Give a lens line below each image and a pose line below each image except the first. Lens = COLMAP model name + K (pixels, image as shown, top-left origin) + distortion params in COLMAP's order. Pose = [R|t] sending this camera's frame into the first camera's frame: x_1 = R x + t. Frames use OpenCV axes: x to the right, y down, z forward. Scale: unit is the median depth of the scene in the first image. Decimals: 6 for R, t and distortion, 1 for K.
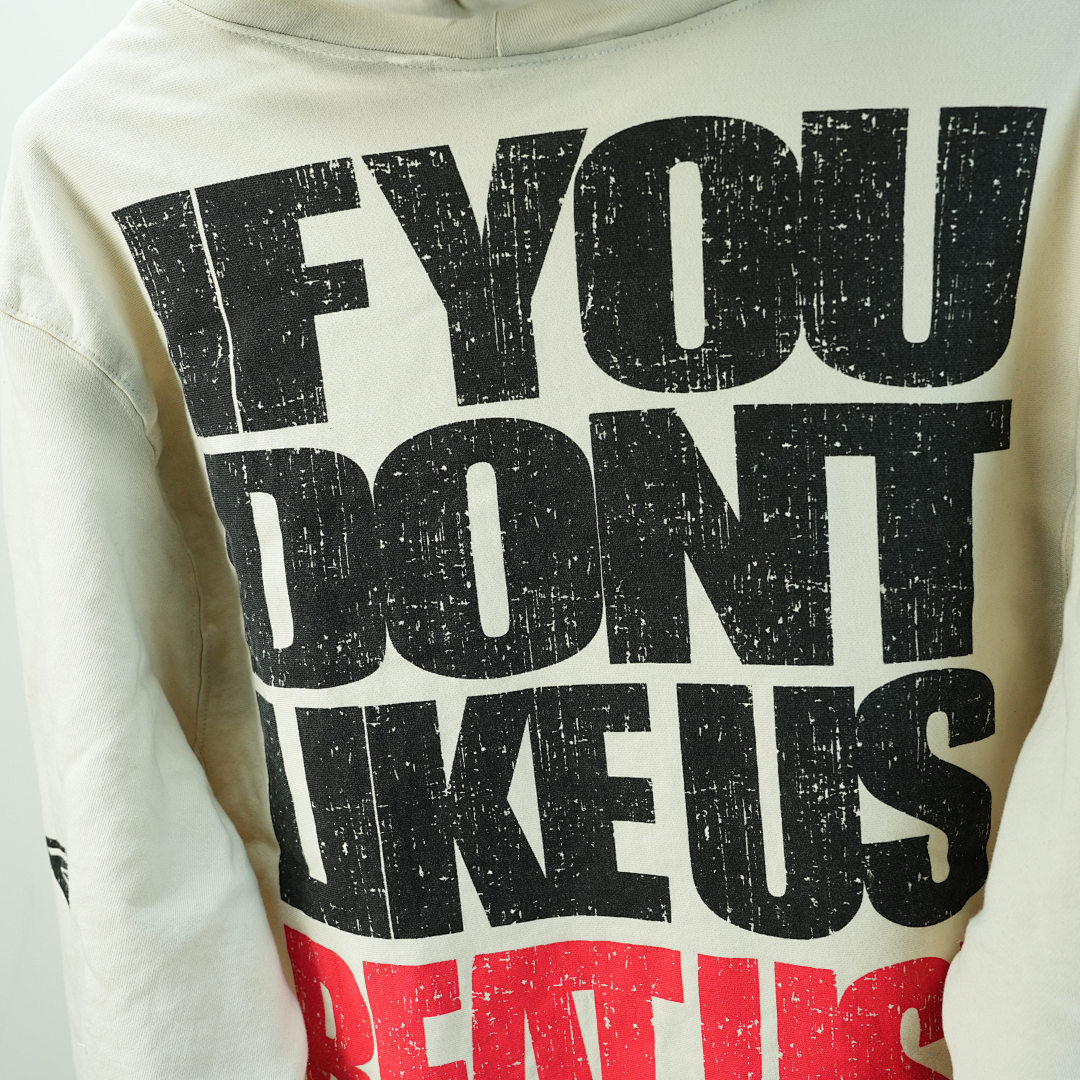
lens RADIAL K [[1318.0, 0, 543.5], [0, 1318.0, 533.4], [0, 0, 1]] dist [0.009302, -0.023579]
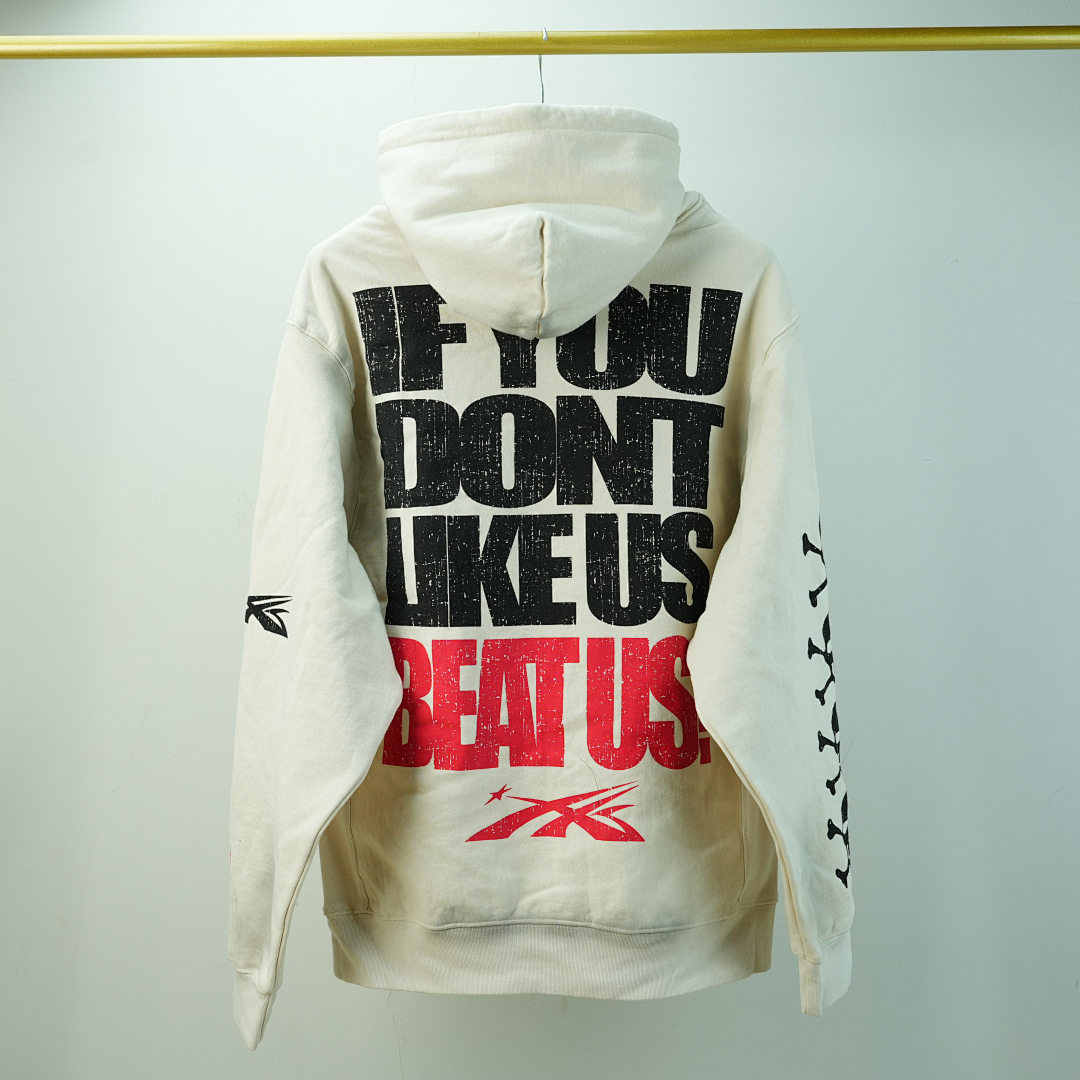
lens RADIAL K [[1318.0, 0, 543.5], [0, 1318.0, 533.4], [0, 0, 1]] dist [0.009302, -0.023579]
pose [[0.969195, 0.095325, 0.227101, -0.490053], [-0.041779, 0.972332, -0.229836, 0.678003], [-0.242727, 0.213268, 0.946362, -1.158350]]
